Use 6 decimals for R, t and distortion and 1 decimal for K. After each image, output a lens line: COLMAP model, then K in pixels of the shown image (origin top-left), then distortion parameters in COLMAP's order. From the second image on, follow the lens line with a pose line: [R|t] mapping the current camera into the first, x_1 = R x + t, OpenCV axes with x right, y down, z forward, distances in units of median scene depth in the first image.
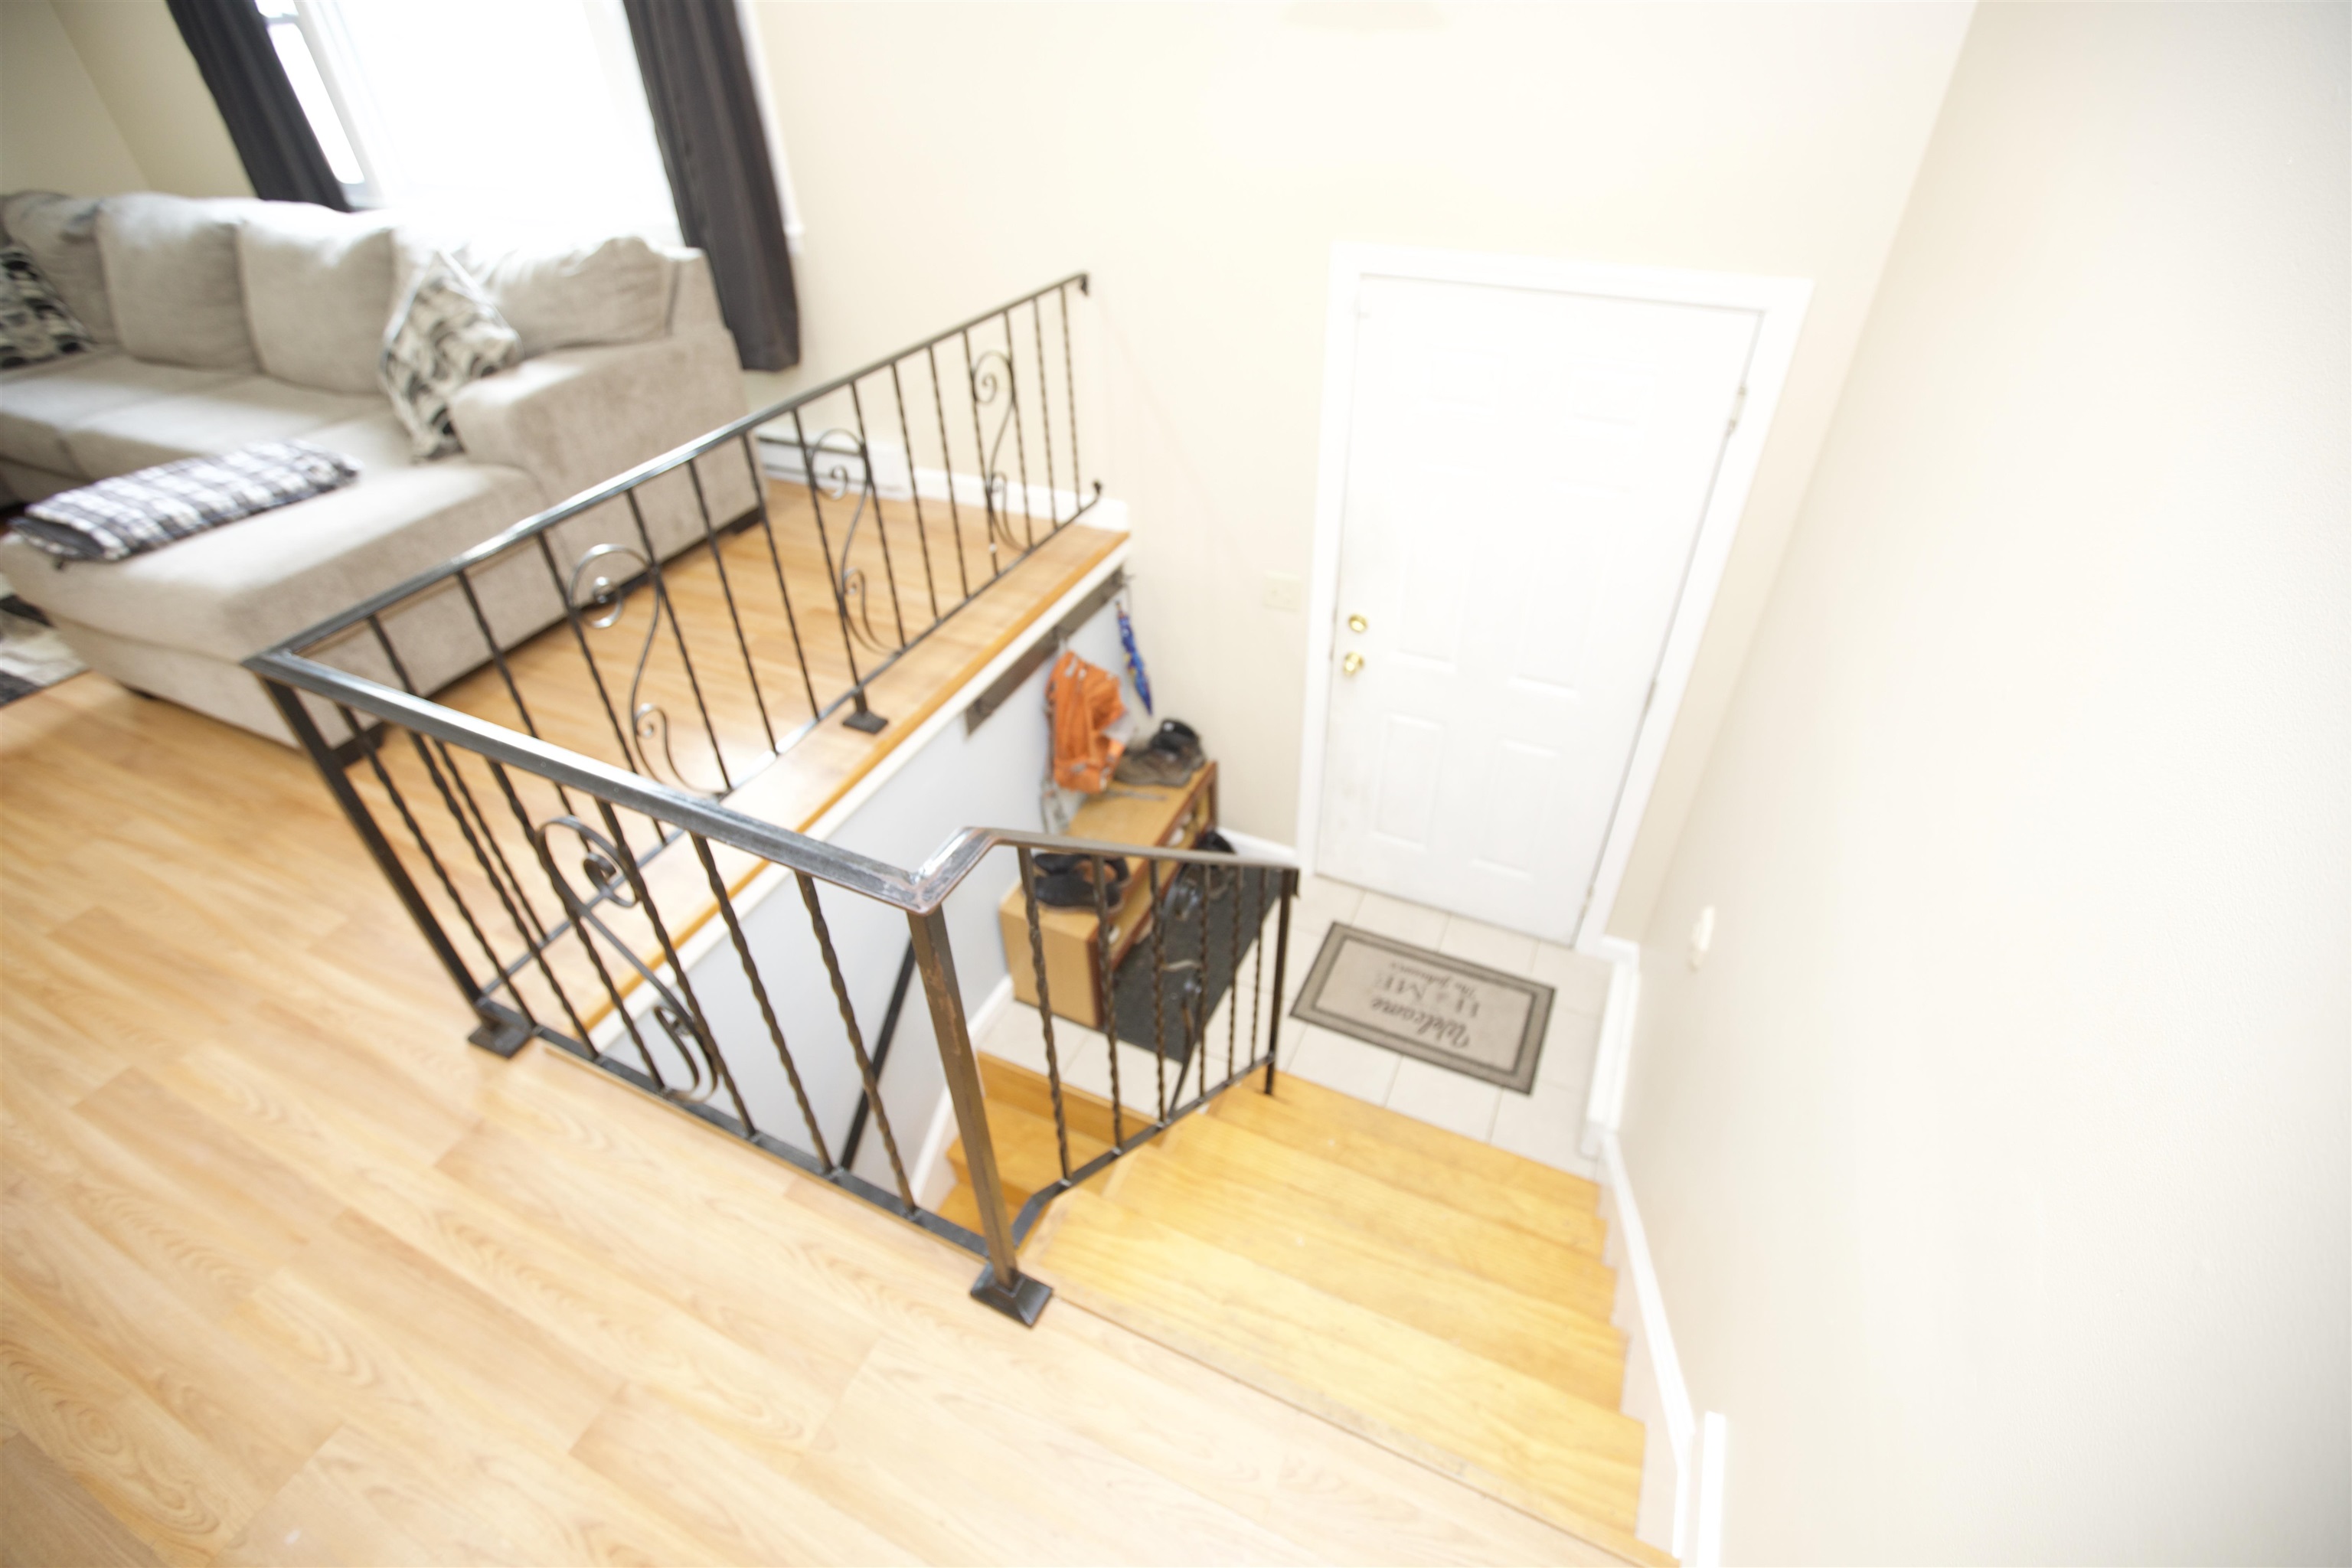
lens RADIAL K [[1071.8, 0, 1162.9], [0, 1071.8, 775.8], [0, 0, 1]] dist [-0.045836, 0.015383]
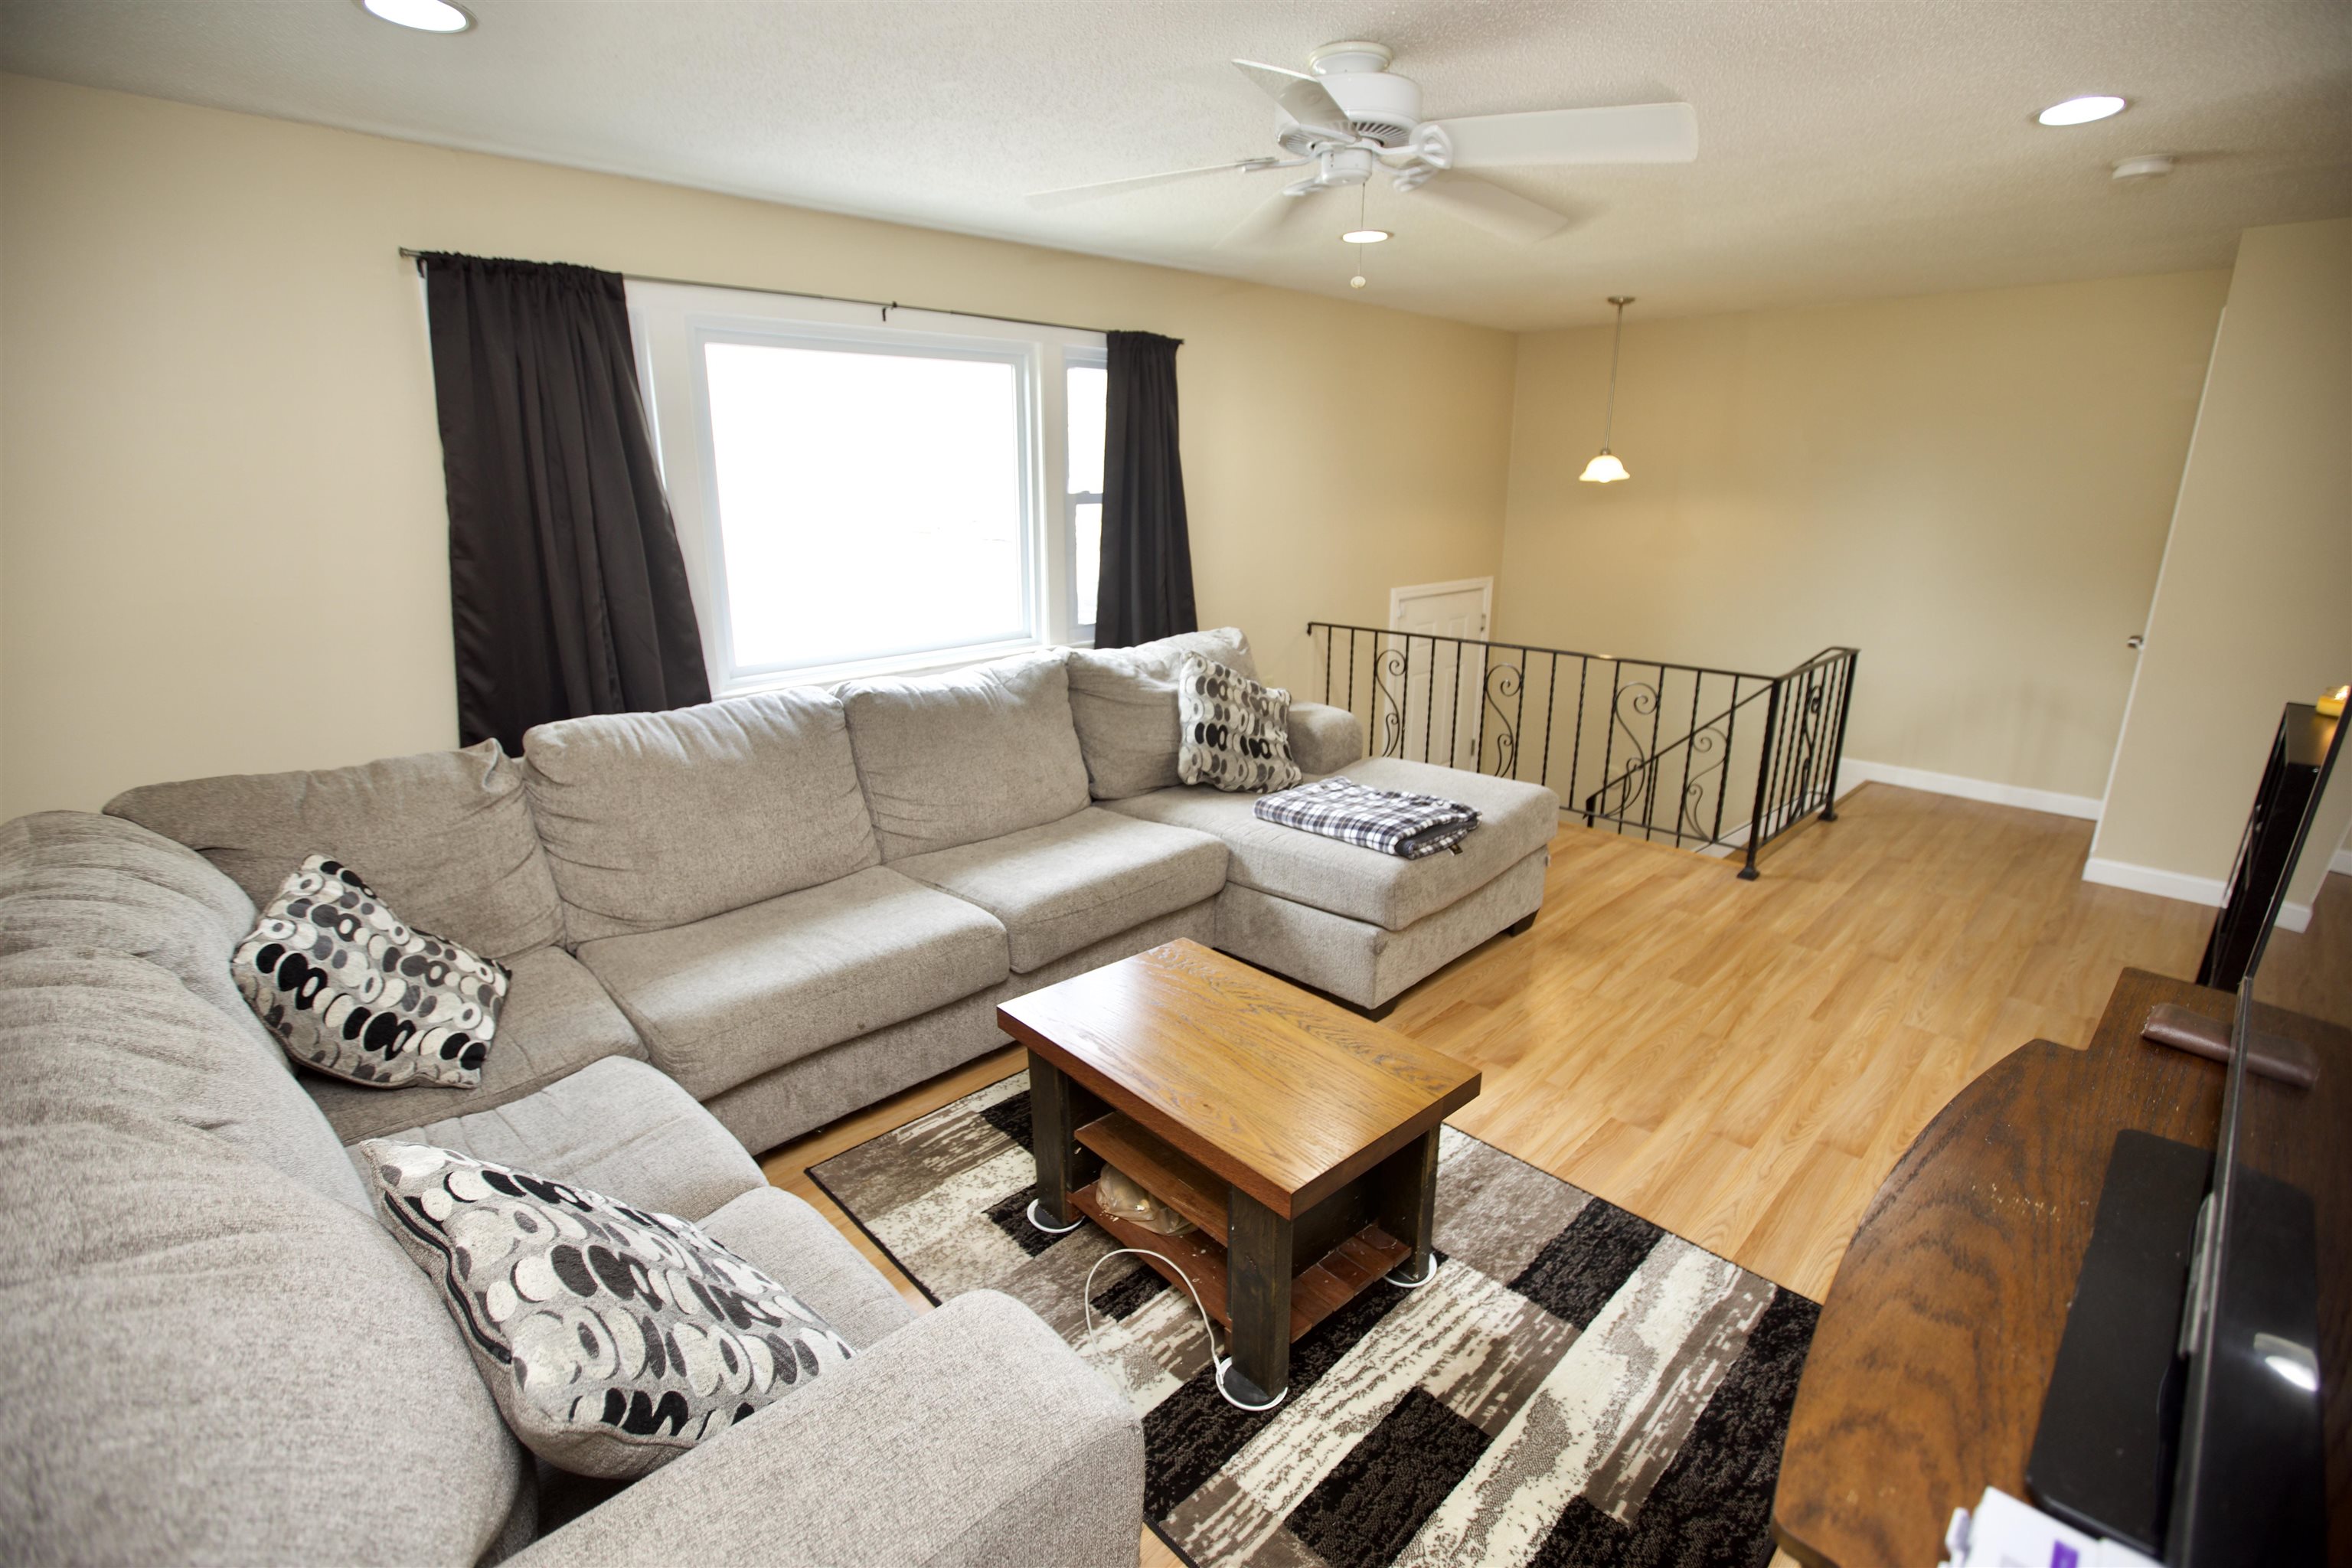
lens RADIAL K [[1071.8, 0, 1168.9], [0, 1071.8, 778.8], [0, 0, 1]] dist [-0.045836, 0.015383]
pose [[0.347435, -0.229302, 0.909236, -1.972051], [0.569097, 0.822208, -0.010108, -0.386313], [-0.745263, 0.520956, 0.416159, 0.563236]]
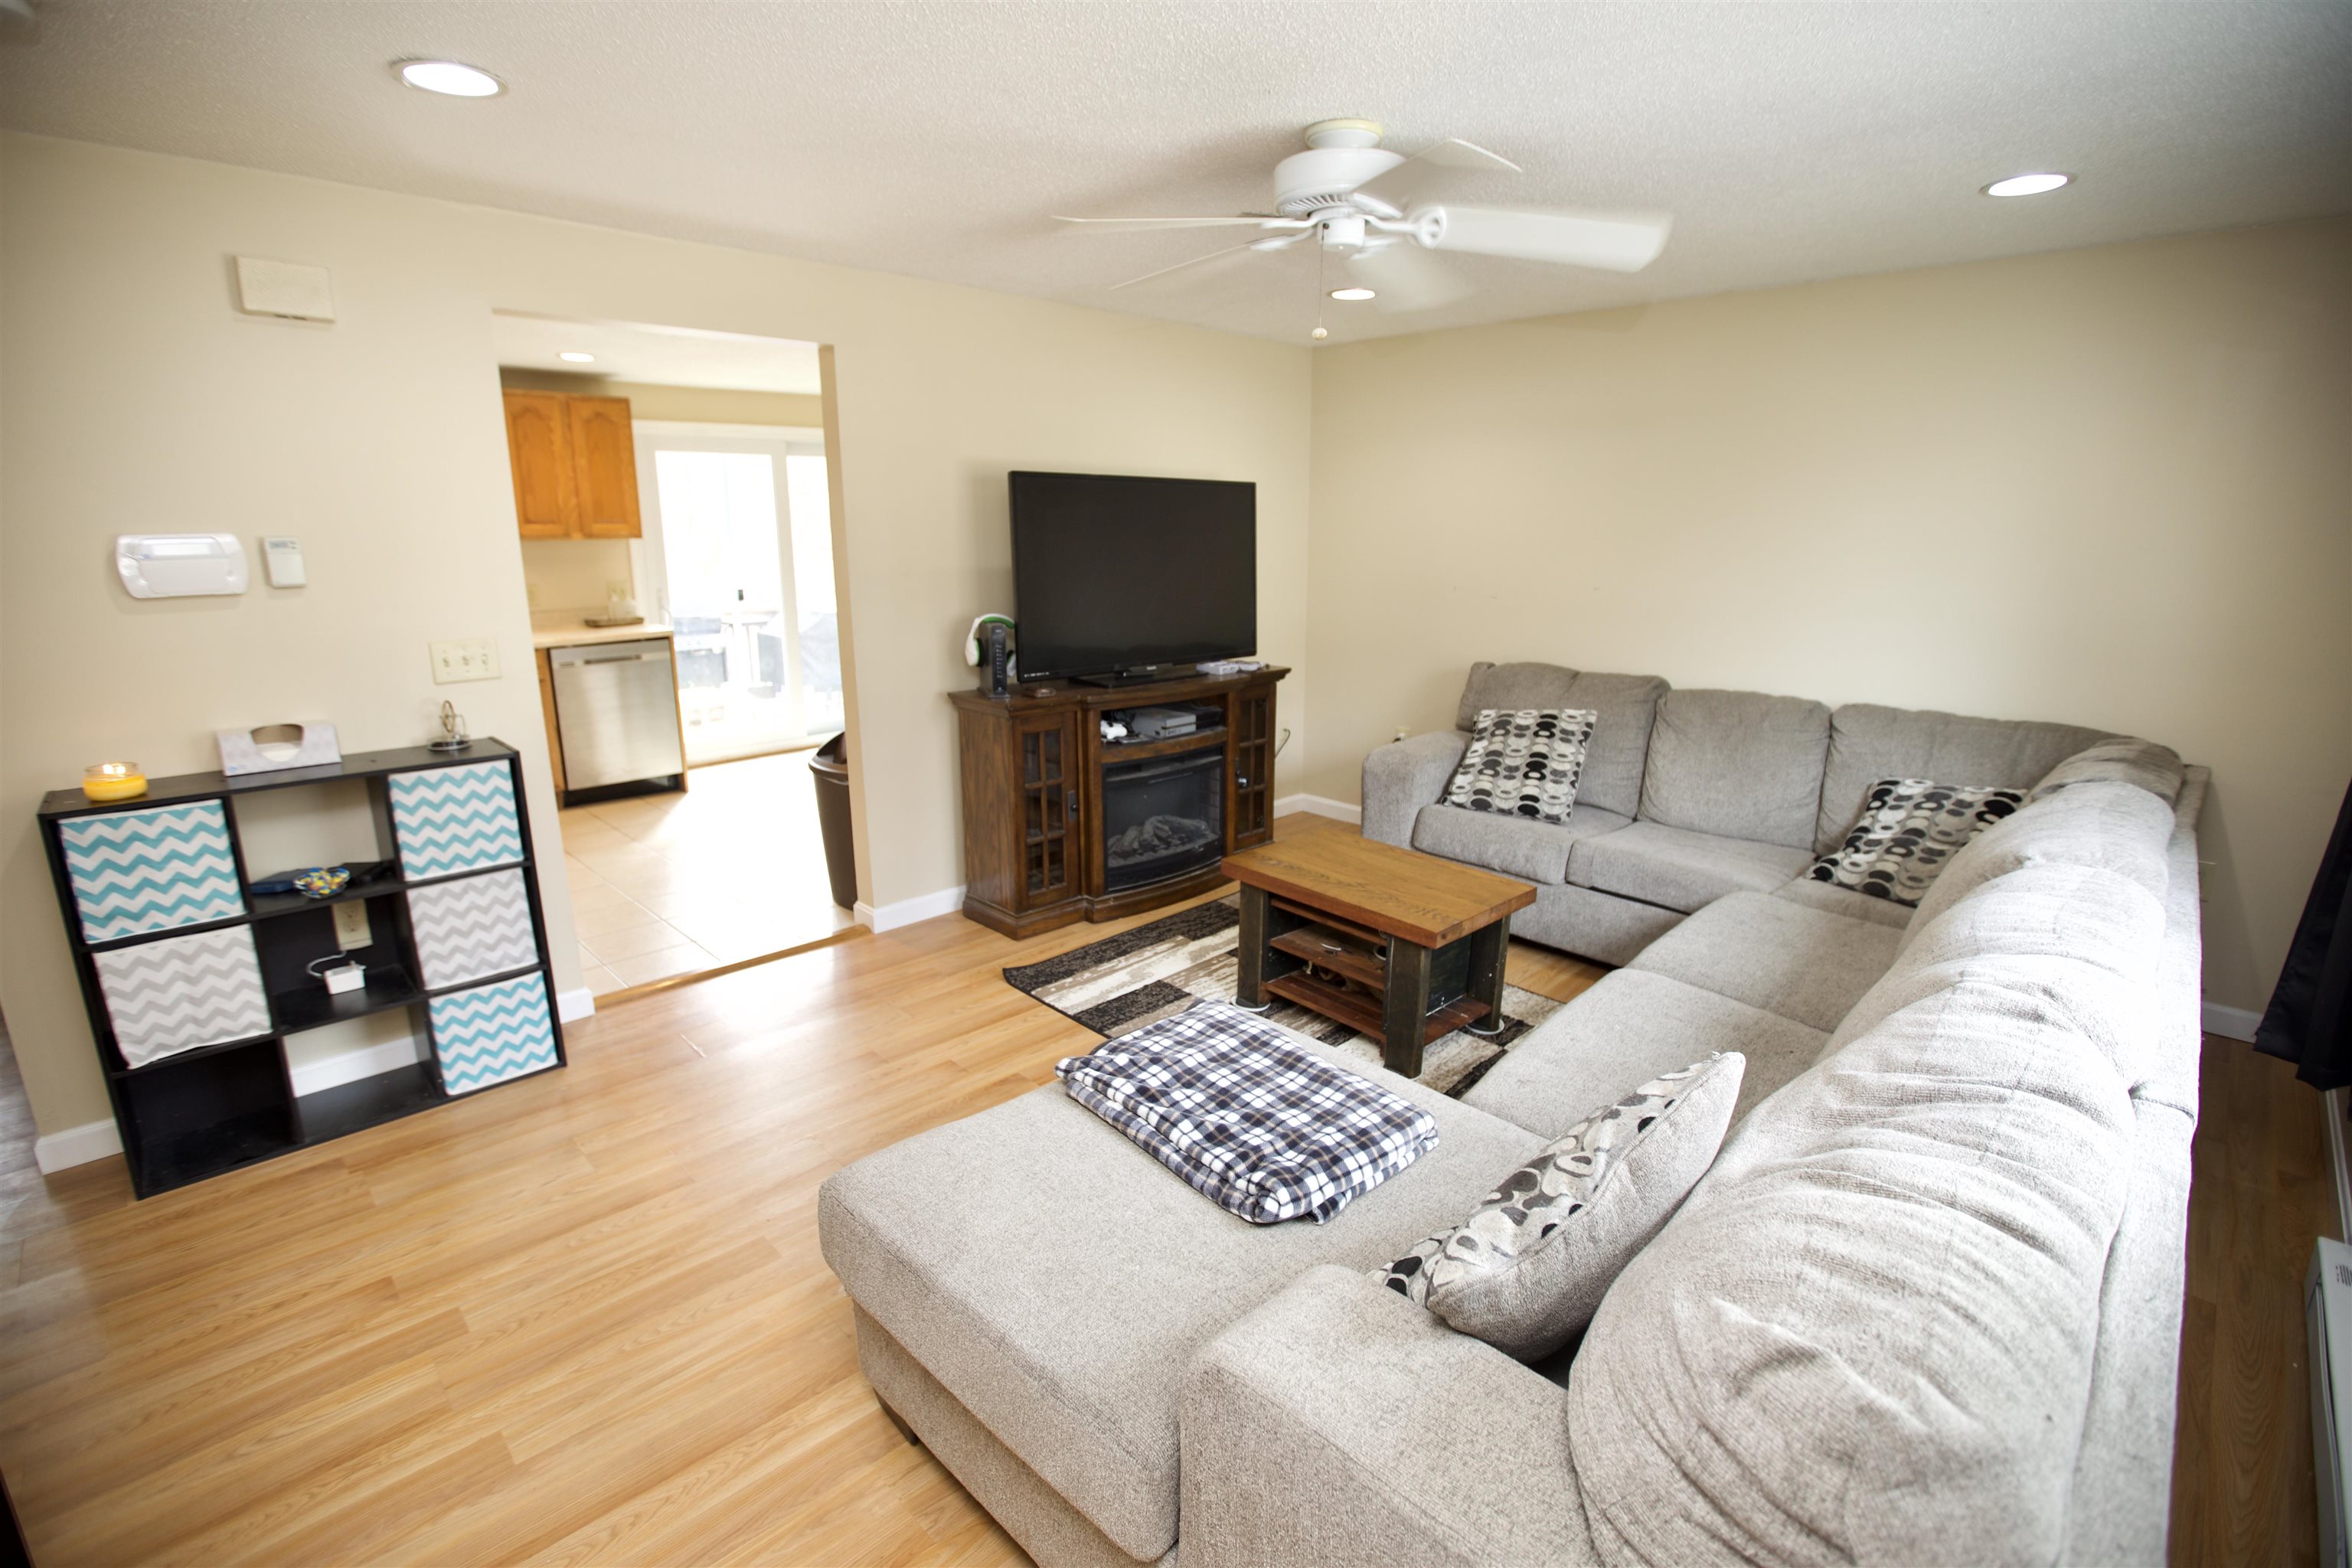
lens RADIAL K [[1071.8, 0, 1168.3], [0, 1071.8, 773.1], [0, 0, 1]] dist [-0.045836, 0.015383]
pose [[-0.346287, 0.248103, -0.904727, -0.254926], [-0.570619, 0.709778, 0.413049, -0.651621], [0.744634, 0.659287, -0.104215, 0.812218]]
